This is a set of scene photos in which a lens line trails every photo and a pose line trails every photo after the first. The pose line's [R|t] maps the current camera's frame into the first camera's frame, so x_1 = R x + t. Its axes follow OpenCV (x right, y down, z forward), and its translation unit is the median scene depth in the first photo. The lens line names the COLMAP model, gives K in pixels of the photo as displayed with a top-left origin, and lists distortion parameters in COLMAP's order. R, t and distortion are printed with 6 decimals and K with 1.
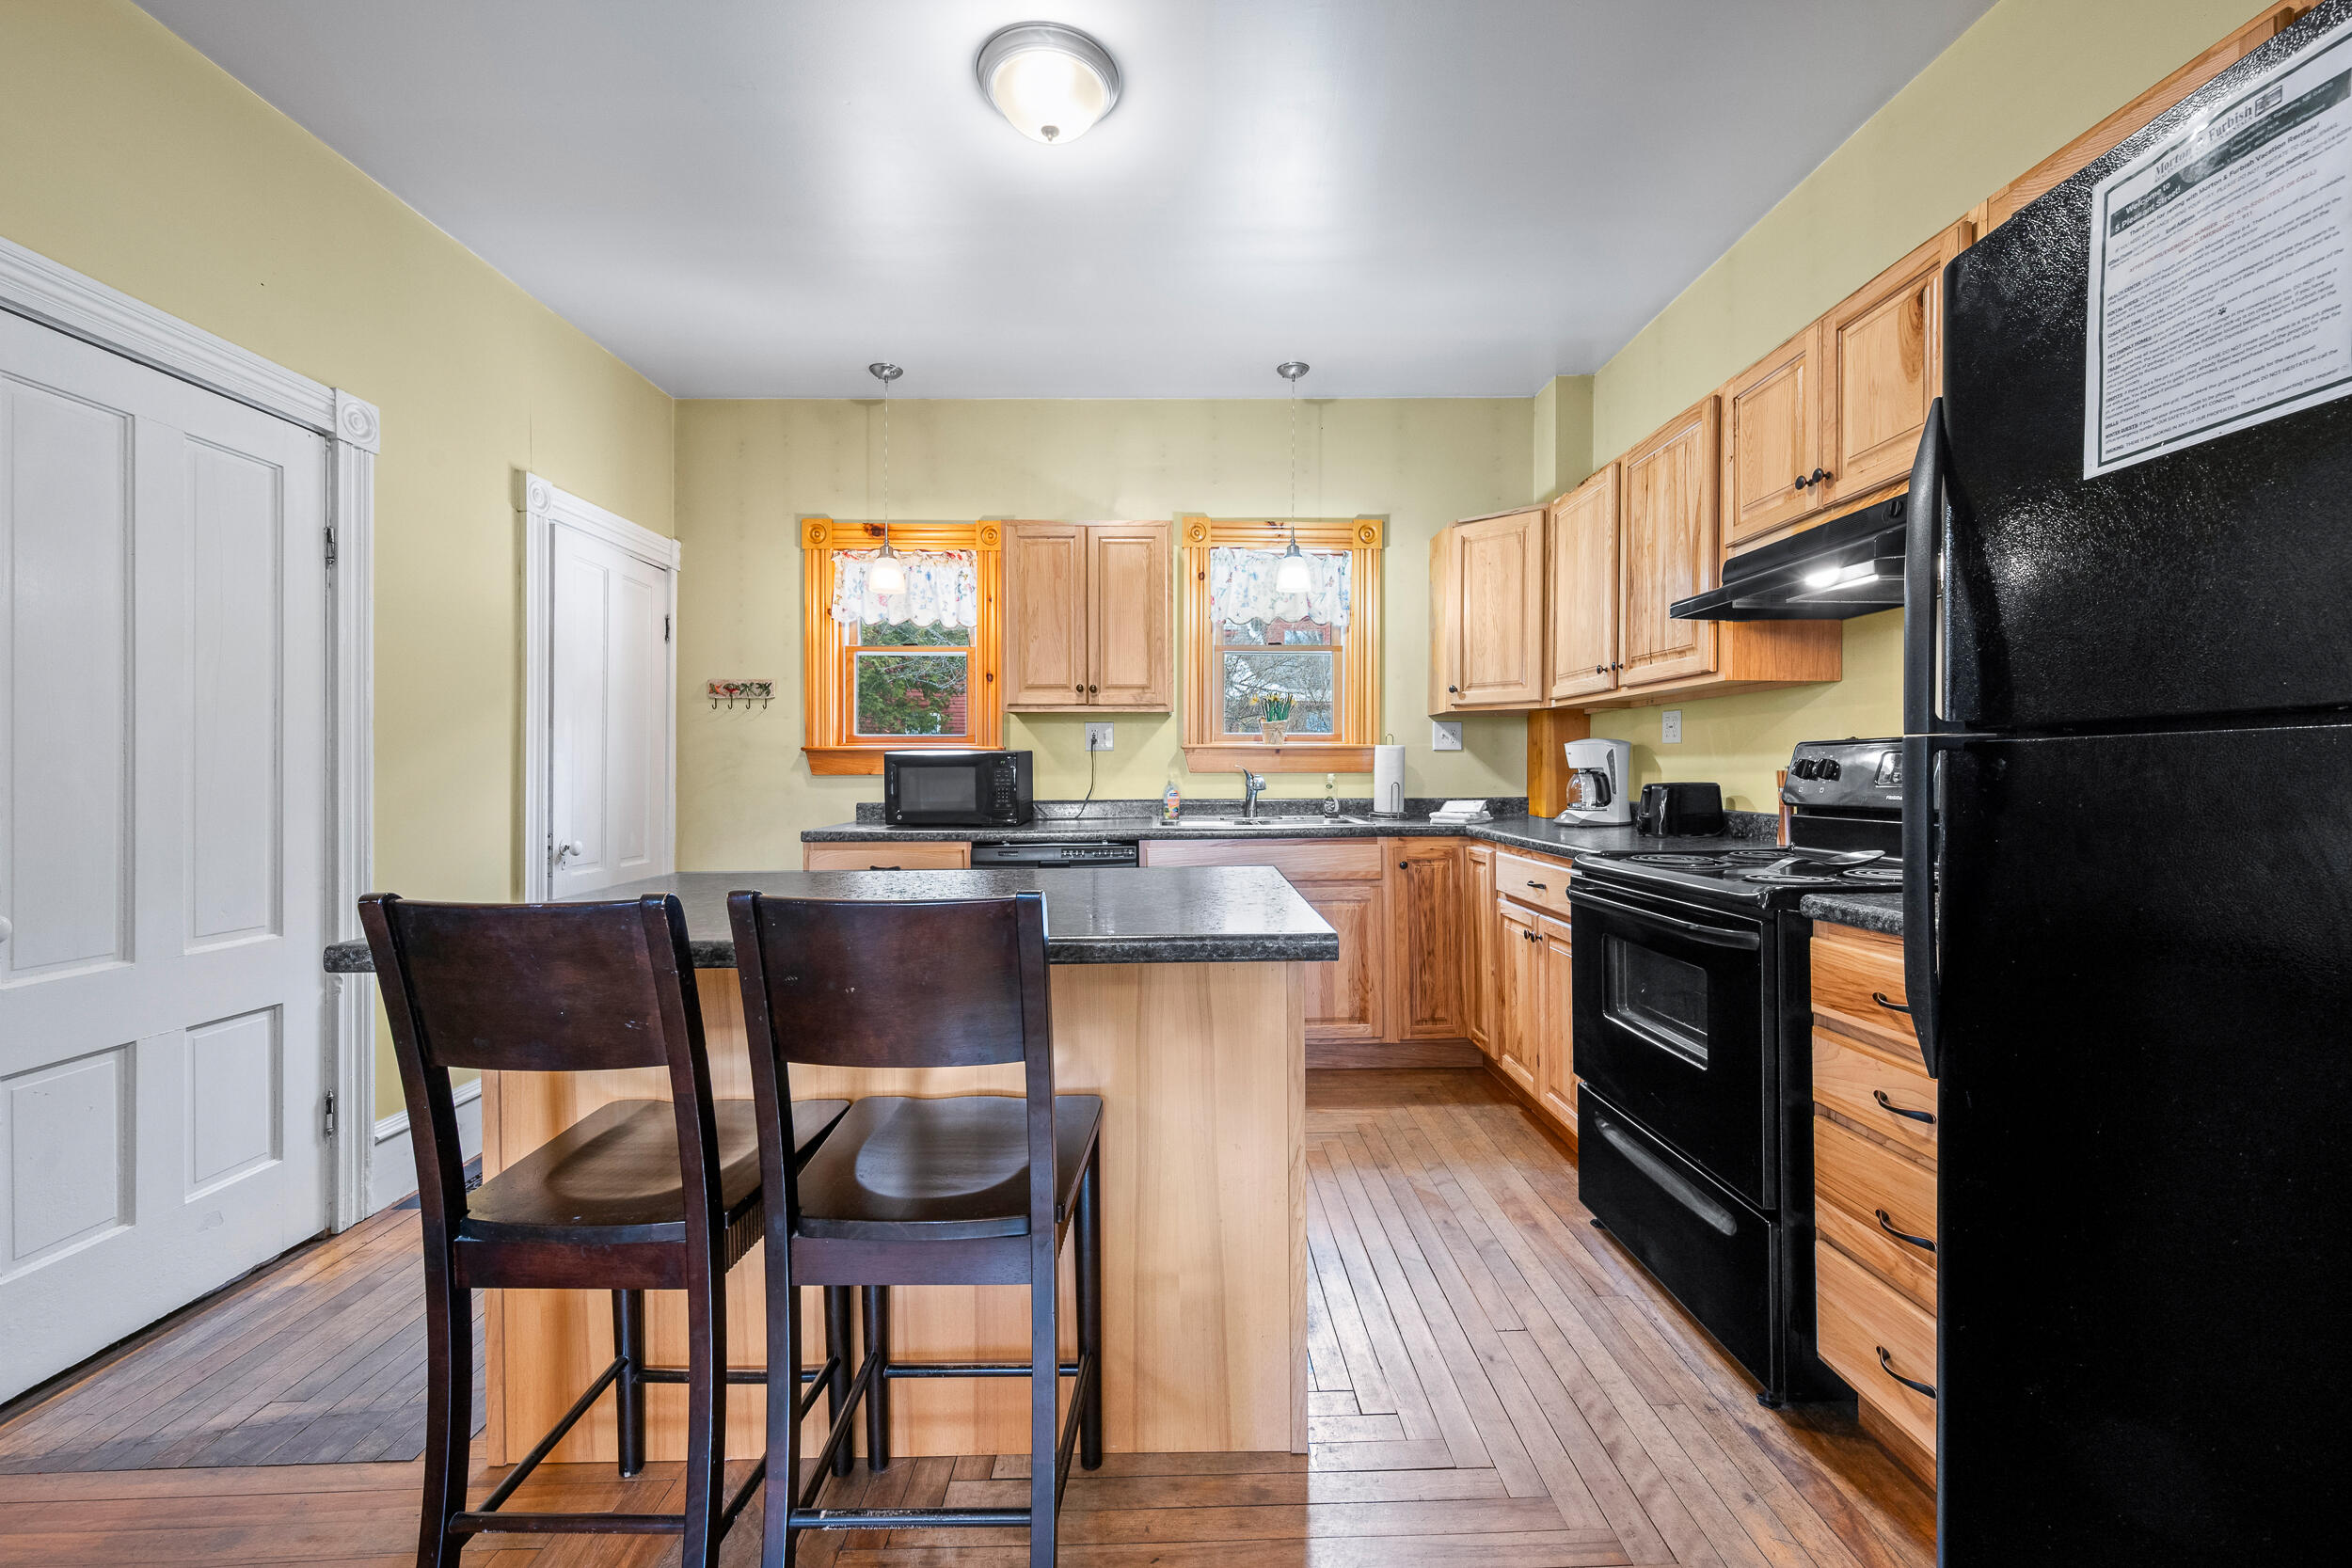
lens RADIAL K [[937.5, 0, 1161.8], [0, 937.5, 770.2], [0, 0, 1]] dist [0.000674, -0.000443]
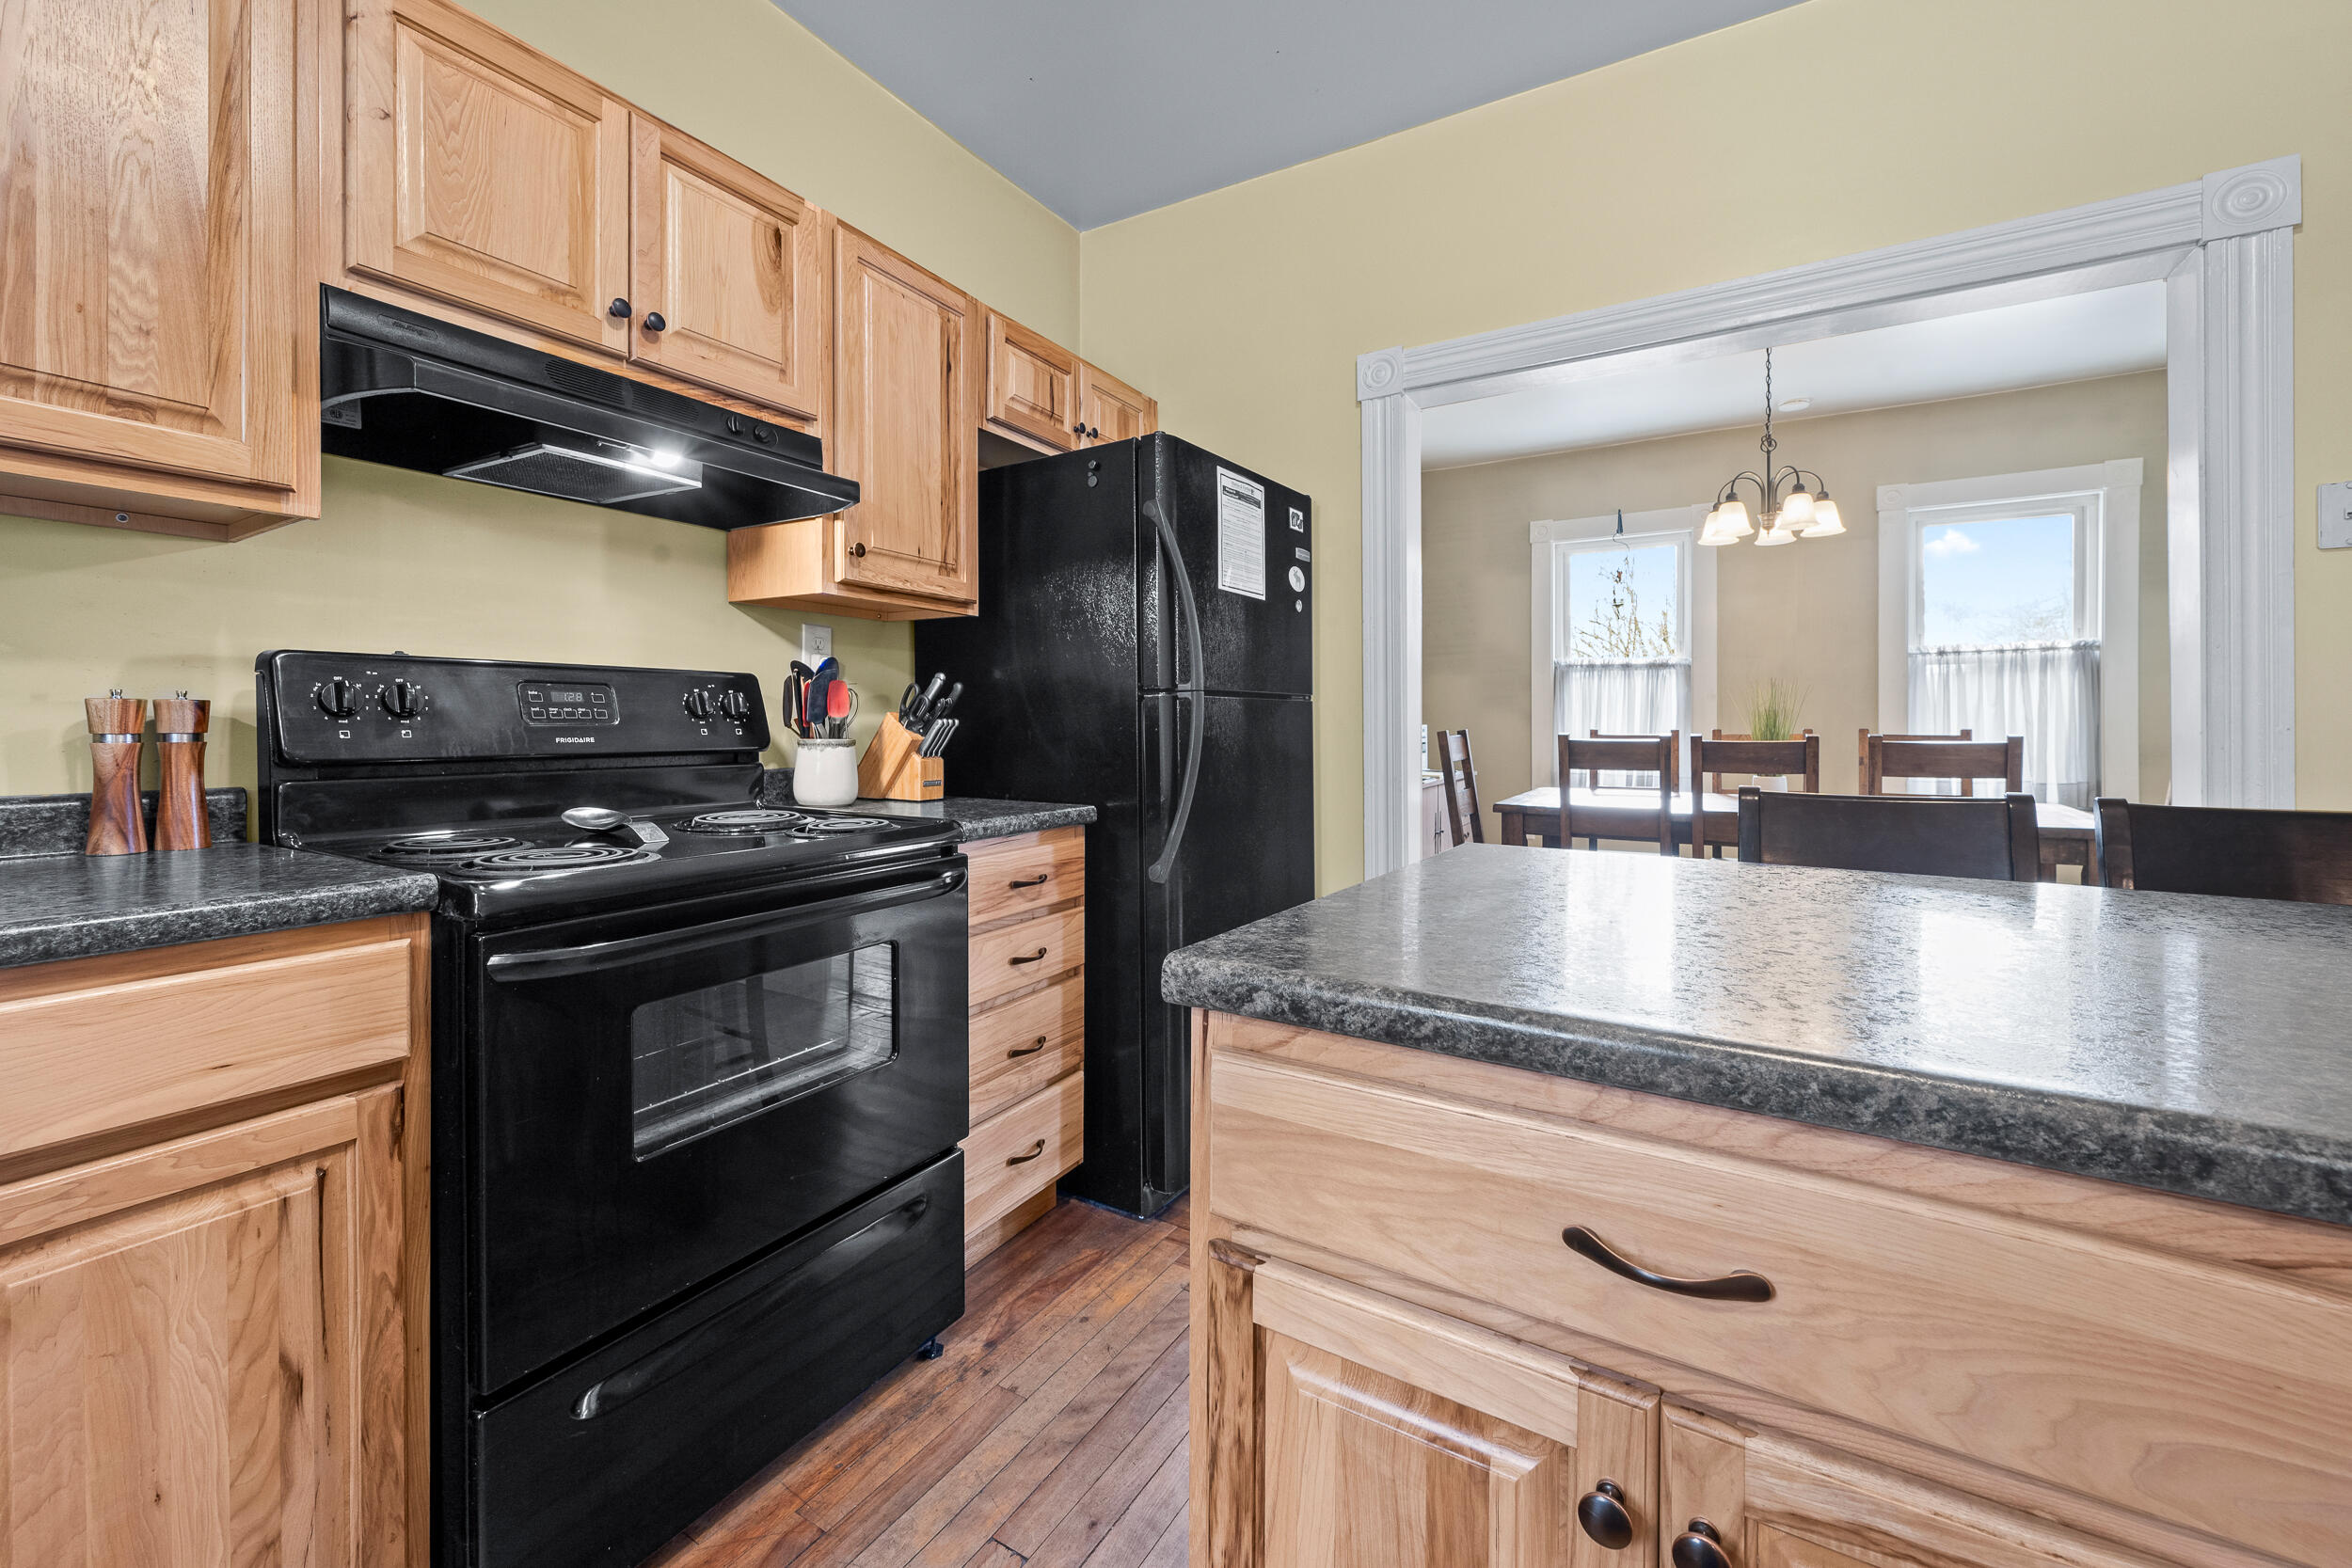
lens RADIAL K [[937.5, 0, 1185.1], [0, 937.5, 734.5], [0, 0, 1]] dist [0.000674, -0.000443]
pose [[-0.863349, 0.001731, 0.504604, -0.036218], [0.003681, 0.999989, 0.002867, 0.013799], [-0.504594, 0.004333, -0.863346, 0.824621]]
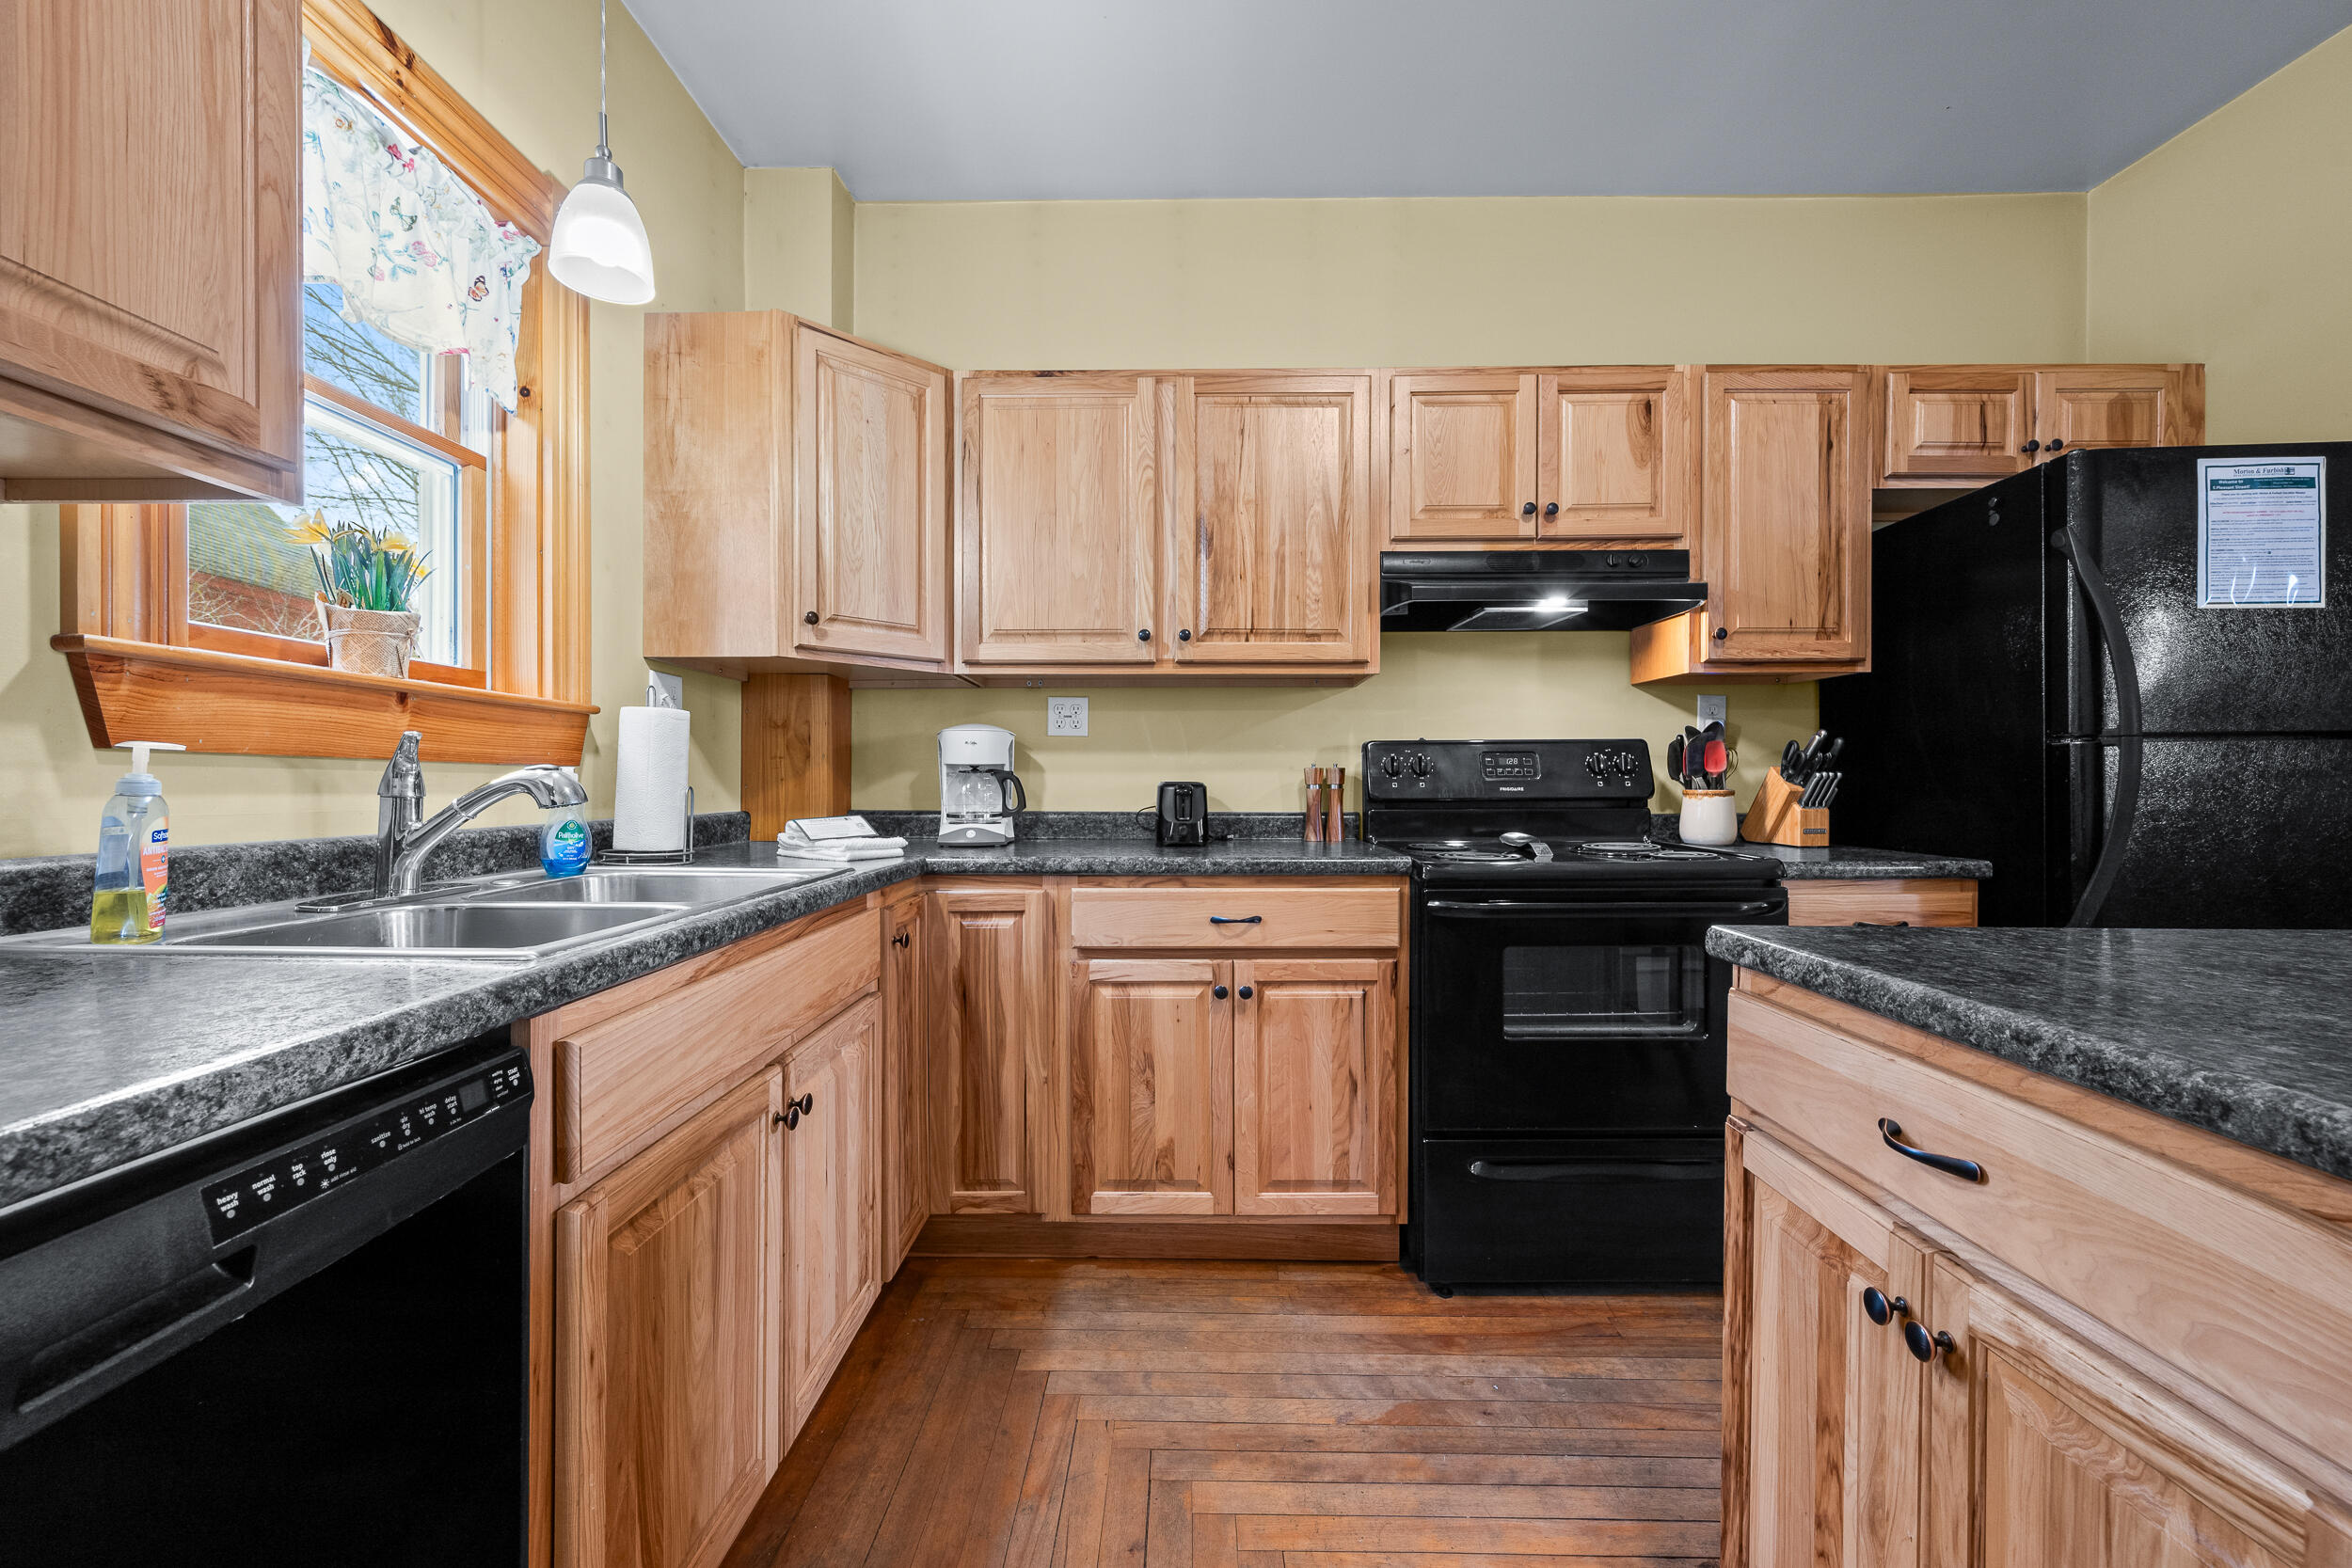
lens RADIAL K [[937.5, 0, 1173.4], [0, 937.5, 791.7], [0, 0, 1]] dist [0.000674, -0.000443]
pose [[0.009137, -0.003182, 0.999953, -0.260131], [0.000976, 0.999994, 0.003173, 0.016358], [-0.999958, 0.000947, 0.009140, 0.828478]]
